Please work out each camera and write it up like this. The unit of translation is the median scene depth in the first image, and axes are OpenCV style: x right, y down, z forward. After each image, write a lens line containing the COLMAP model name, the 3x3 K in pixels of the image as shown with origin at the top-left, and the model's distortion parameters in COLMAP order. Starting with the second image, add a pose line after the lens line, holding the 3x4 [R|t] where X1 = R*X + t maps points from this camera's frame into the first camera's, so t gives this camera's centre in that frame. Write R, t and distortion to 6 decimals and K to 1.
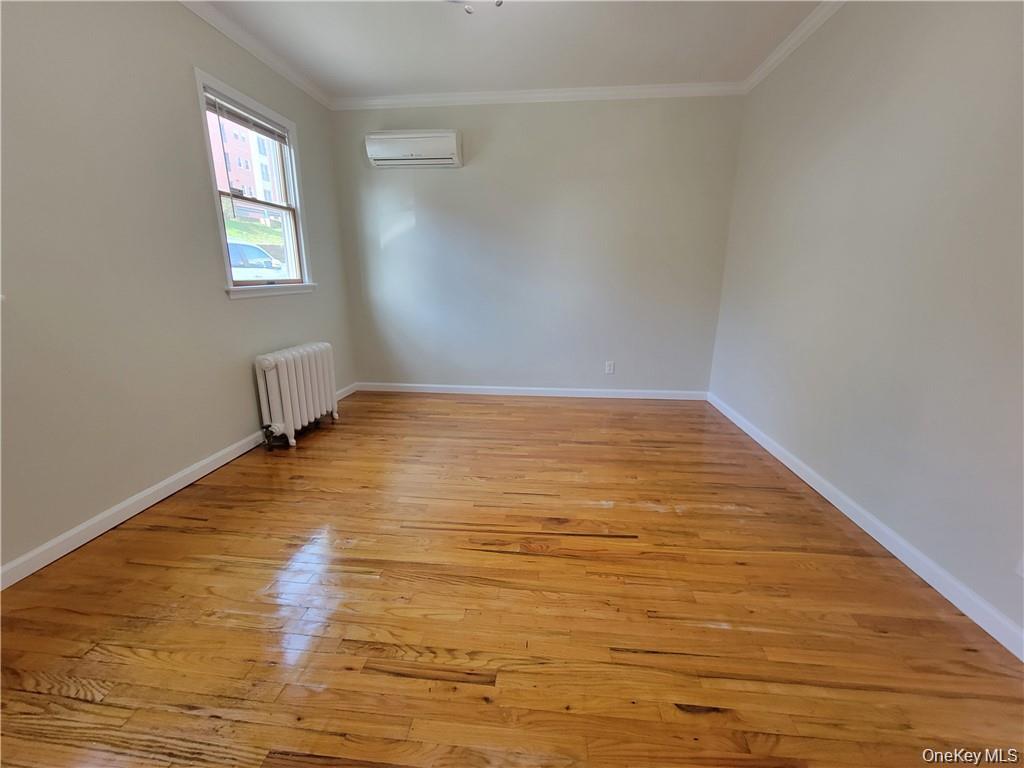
lens RADIAL K [[419.7, 0, 508.5], [0, 419.7, 376.1], [0, 0, 1]] dist [-0.001514, -0.001445]
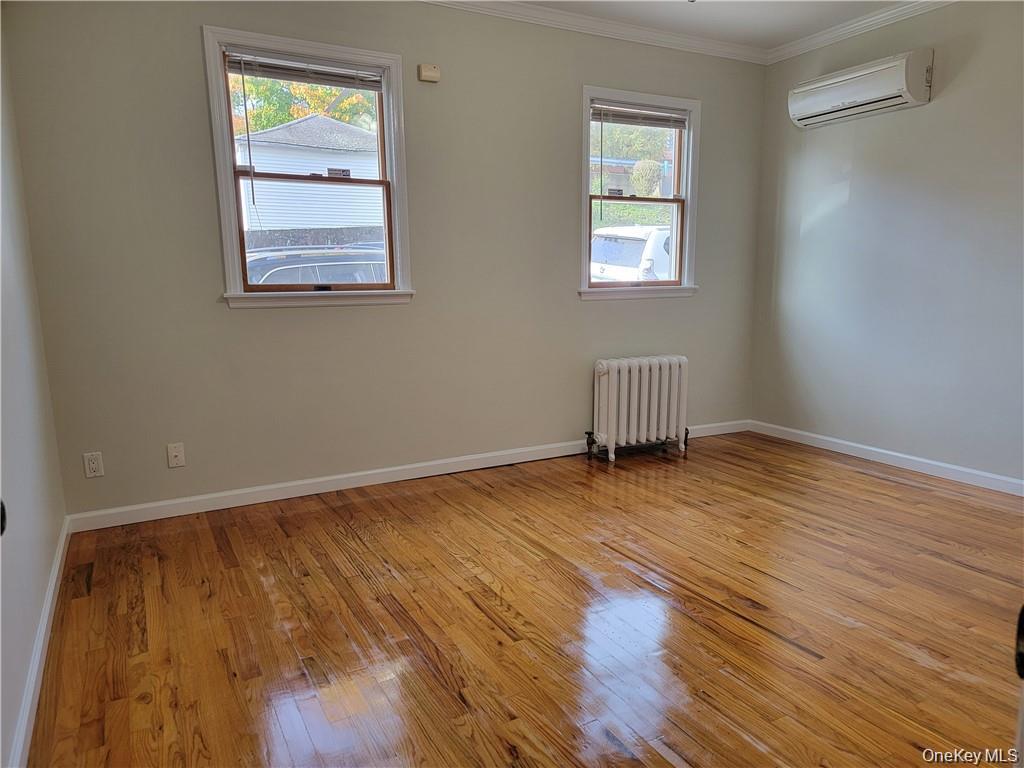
lens RADIAL K [[691.8, 0, 516.4], [0, 691.8, 389.0], [0, 0, 1]] dist [0.038857, -0.002865]
pose [[0.573335, 0.125978, -0.809578, 0.583448], [-0.186209, 0.982286, 0.020982, 0.019940], [0.797880, 0.138721, 0.586637, -0.068272]]
